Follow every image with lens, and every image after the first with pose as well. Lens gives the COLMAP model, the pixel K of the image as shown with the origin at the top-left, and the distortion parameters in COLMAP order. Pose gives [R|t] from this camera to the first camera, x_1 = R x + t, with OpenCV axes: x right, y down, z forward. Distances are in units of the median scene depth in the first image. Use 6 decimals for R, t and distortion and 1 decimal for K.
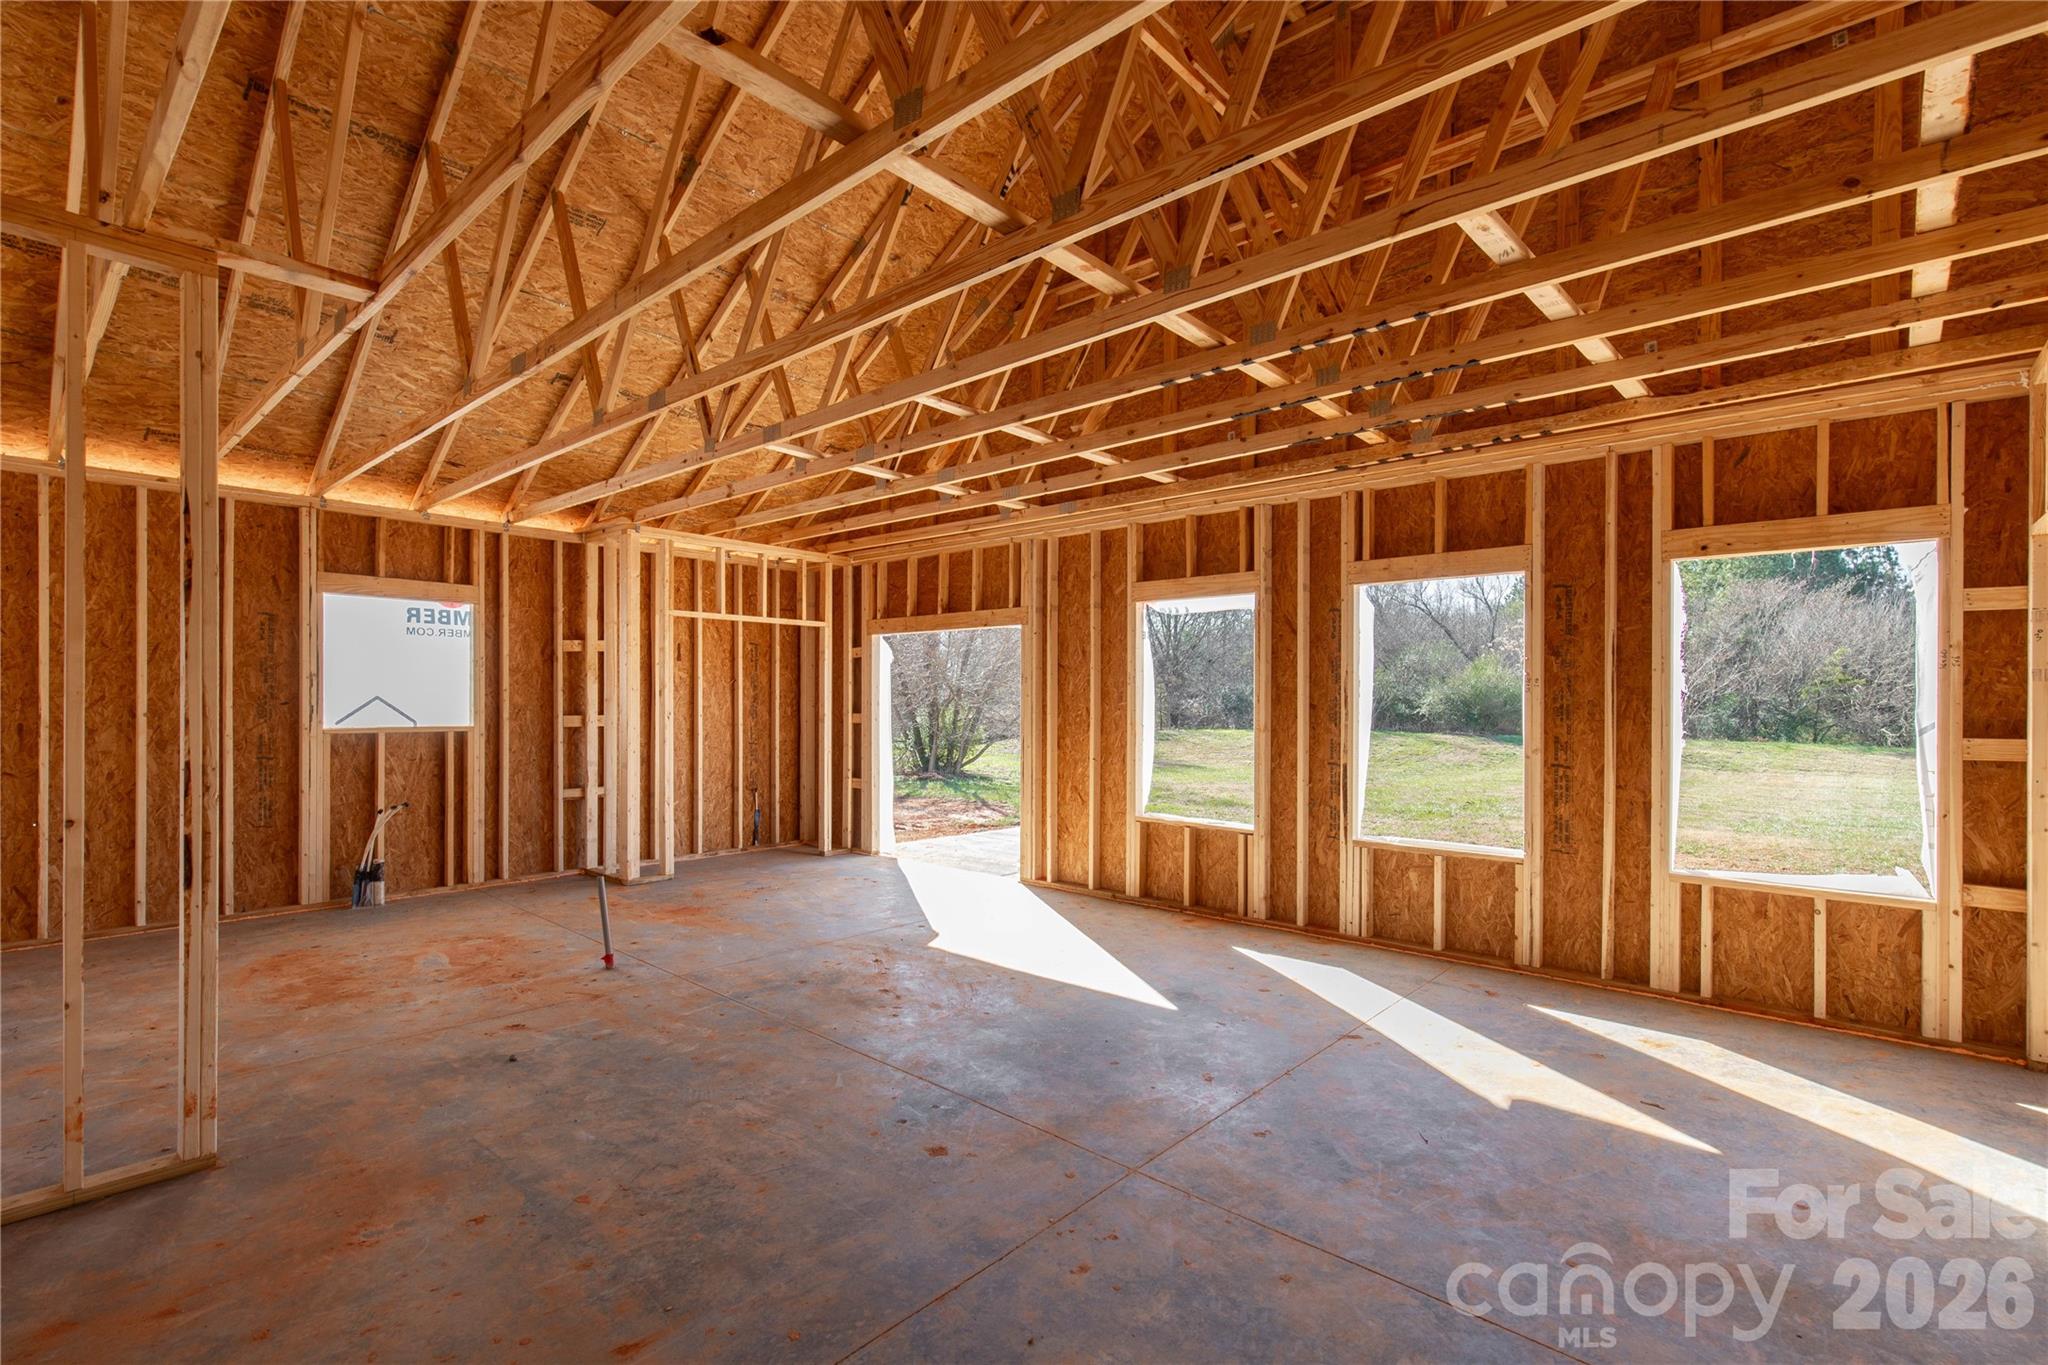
lens RADIAL K [[935.7, 0, 1022.5], [0, 935.7, 682.7], [0, 0, 1]] dist [0.003358, 0.000242]
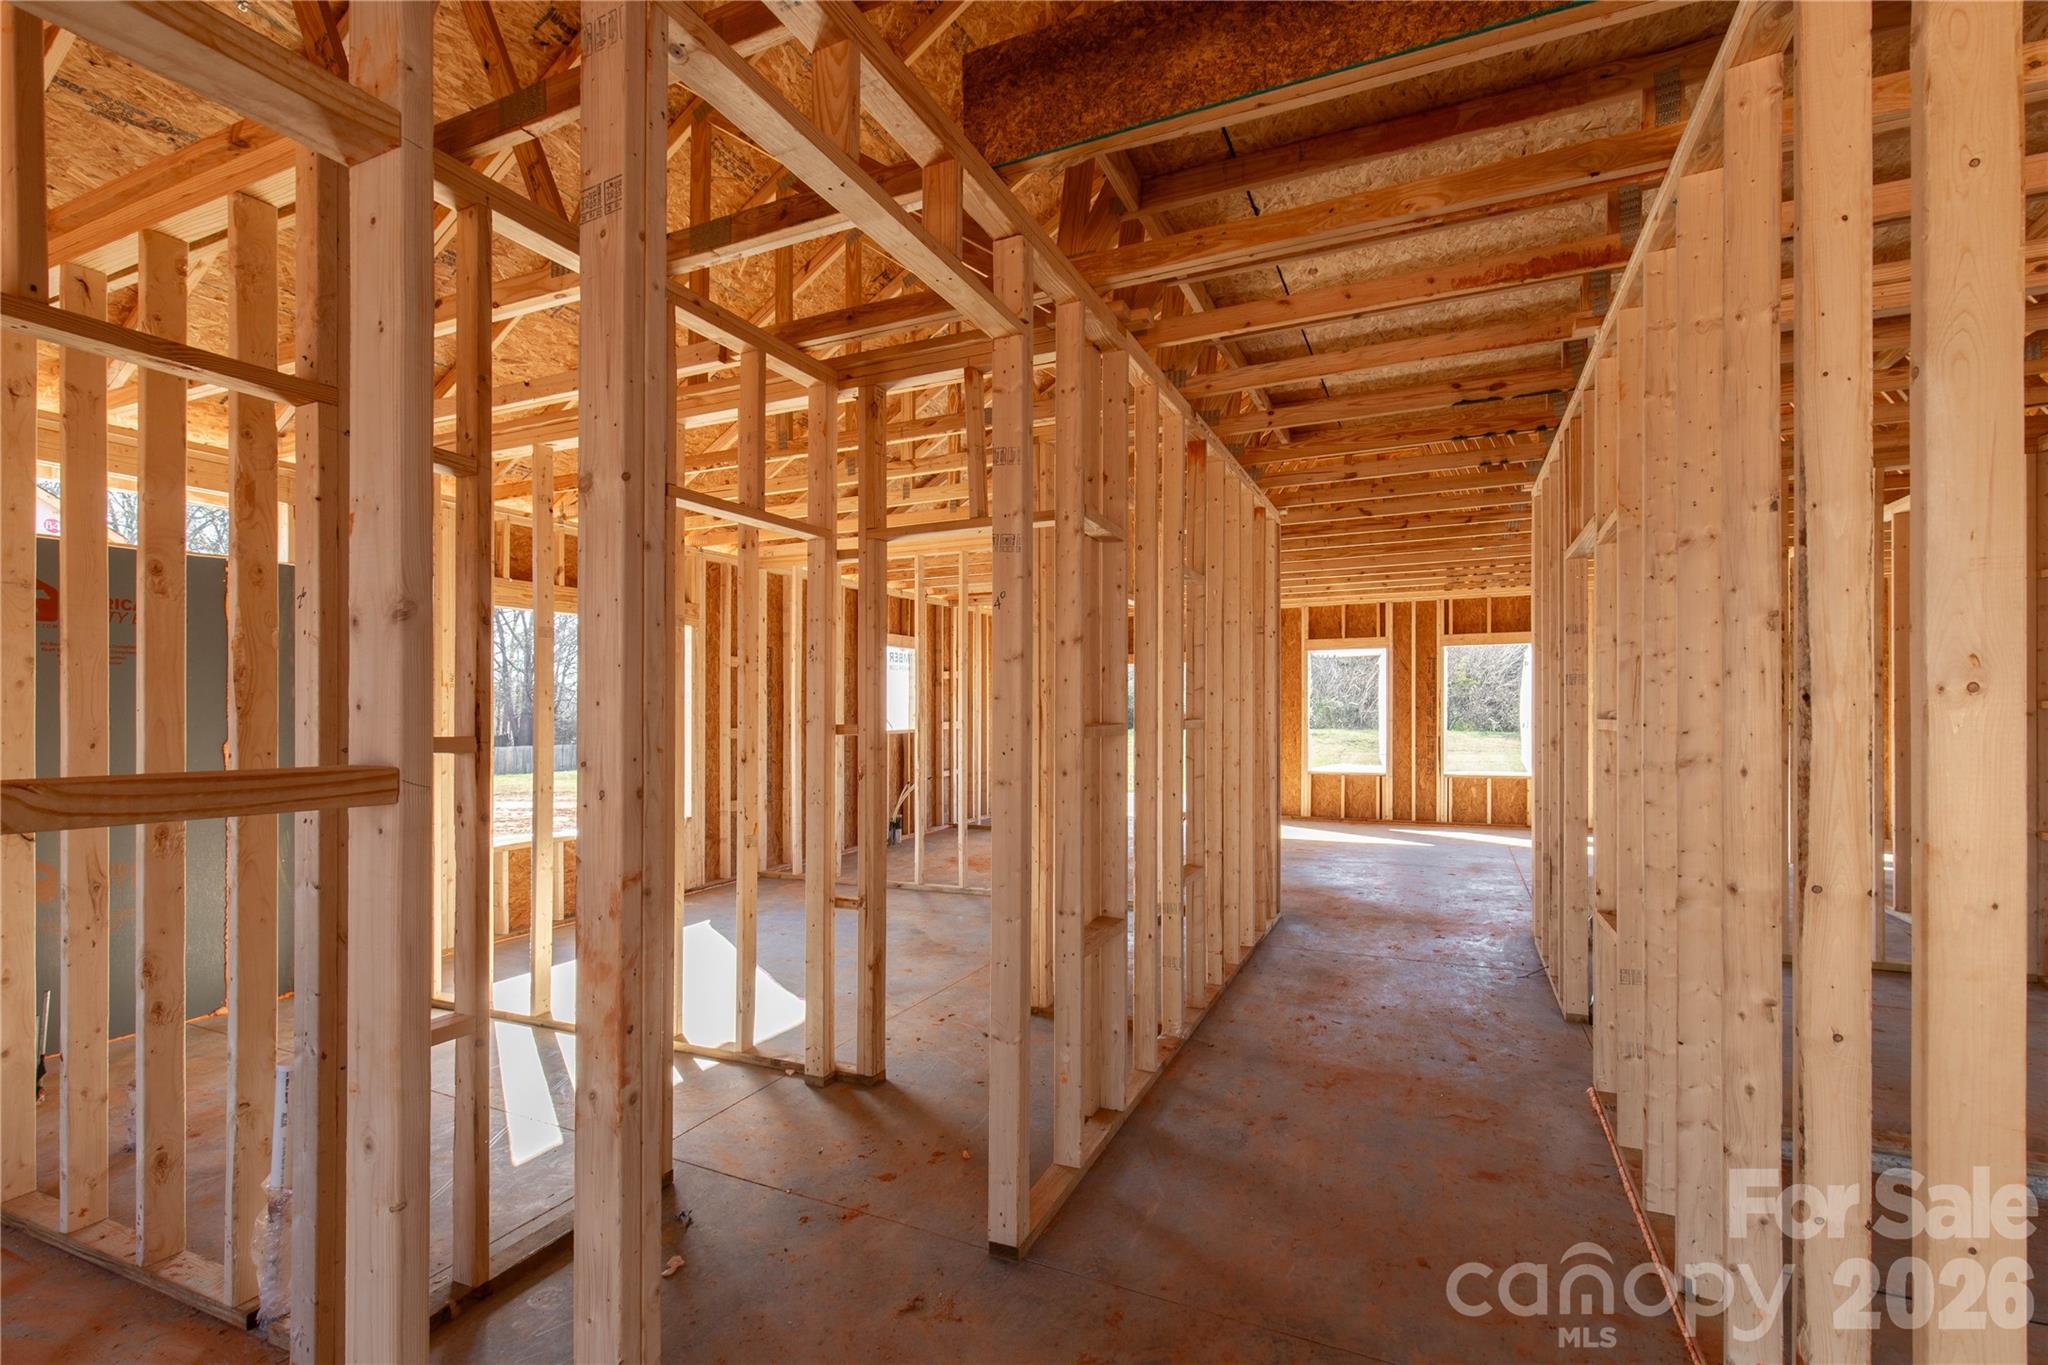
lens RADIAL K [[935.7, 0, 1025.0], [0, 935.7, 698.2], [0, 0, 1]] dist [0.003358, 0.000242]
pose [[0.953533, -0.012826, 0.301017, -1.017716], [0.009268, 0.999869, 0.013246, -0.026676], [-0.301147, -0.009841, 0.953527, -0.587255]]
